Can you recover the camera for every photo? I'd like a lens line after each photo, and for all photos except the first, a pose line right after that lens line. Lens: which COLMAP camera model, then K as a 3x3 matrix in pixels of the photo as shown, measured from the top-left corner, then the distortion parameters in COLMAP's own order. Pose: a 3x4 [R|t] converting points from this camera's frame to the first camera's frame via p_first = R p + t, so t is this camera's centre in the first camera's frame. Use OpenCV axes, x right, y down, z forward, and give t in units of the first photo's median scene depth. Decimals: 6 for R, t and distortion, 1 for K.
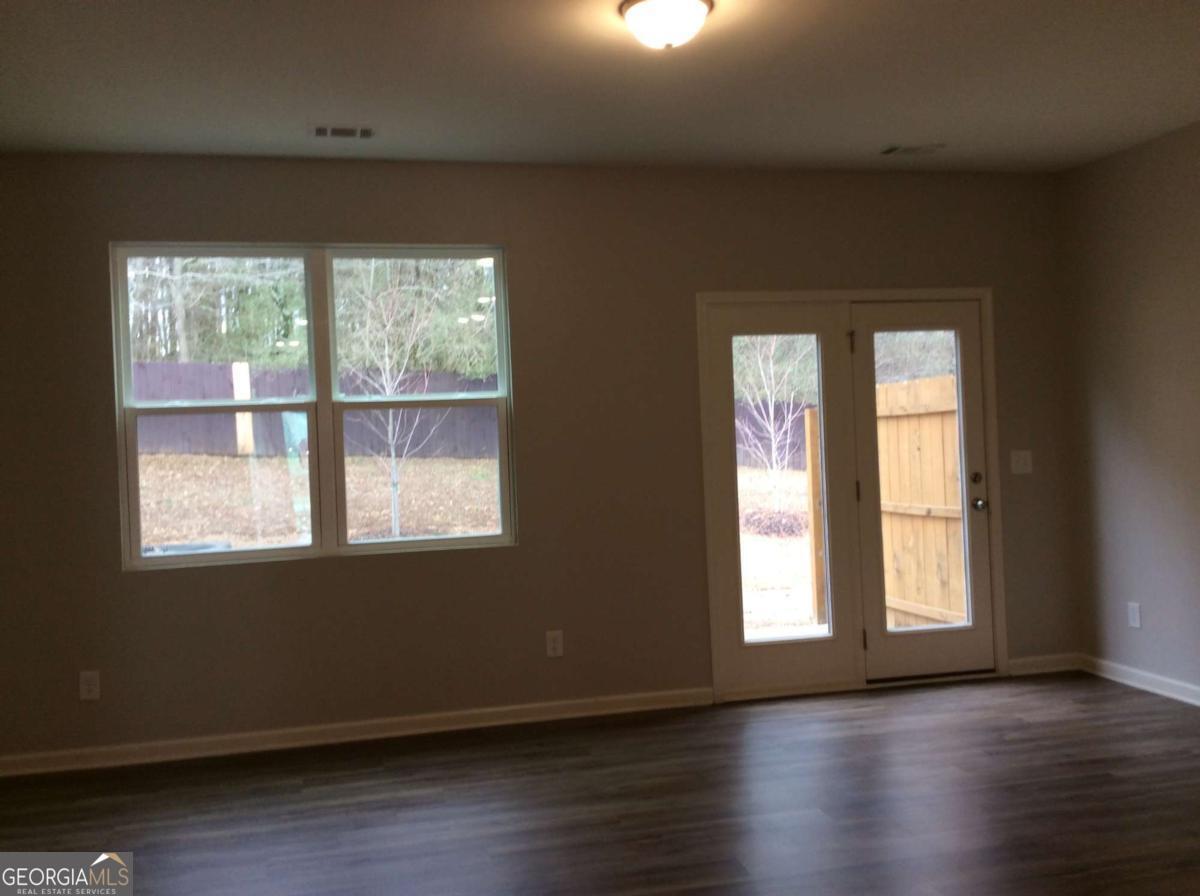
lens RADIAL K [[1057.1, 0, 579.5], [0, 1057.1, 446.1], [0, 0, 1]] dist [0.089982, -0.167819]
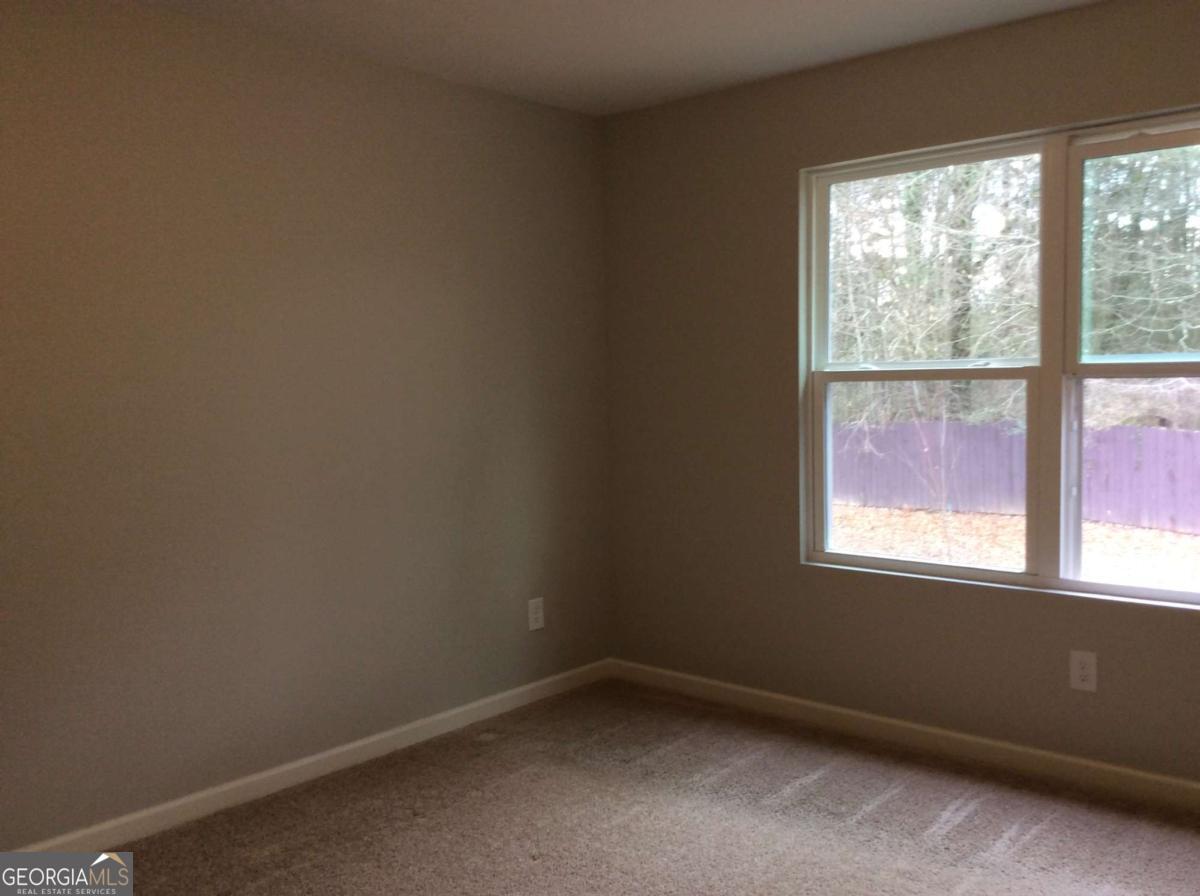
lens RADIAL K [[1057.1, 0, 579.5], [0, 1057.1, 446.1], [0, 0, 1]] dist [0.089982, -0.167819]
pose [[0.611298, 0.083266, -0.787008, 0.111791], [-0.003485, 0.994723, 0.102536, -0.058749], [0.791392, -0.059937, 0.608363, 0.335234]]
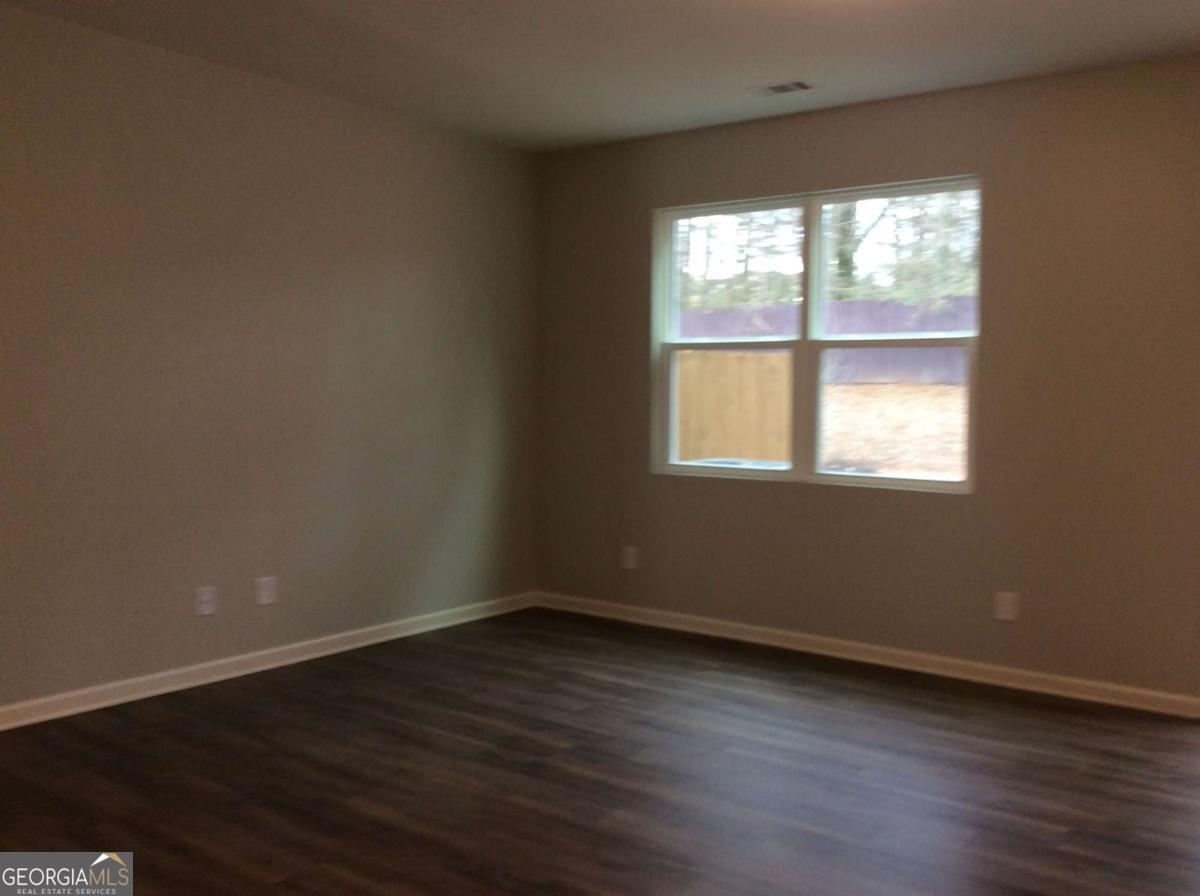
lens RADIAL K [[1057.1, 0, 579.5], [0, 1057.1, 446.1], [0, 0, 1]] dist [0.089982, -0.167819]
pose [[0.644310, 0.089455, -0.759515, 0.437668], [-0.039209, 0.995693, 0.084010, -0.015761], [0.763759, -0.024348, 0.645043, 0.119778]]
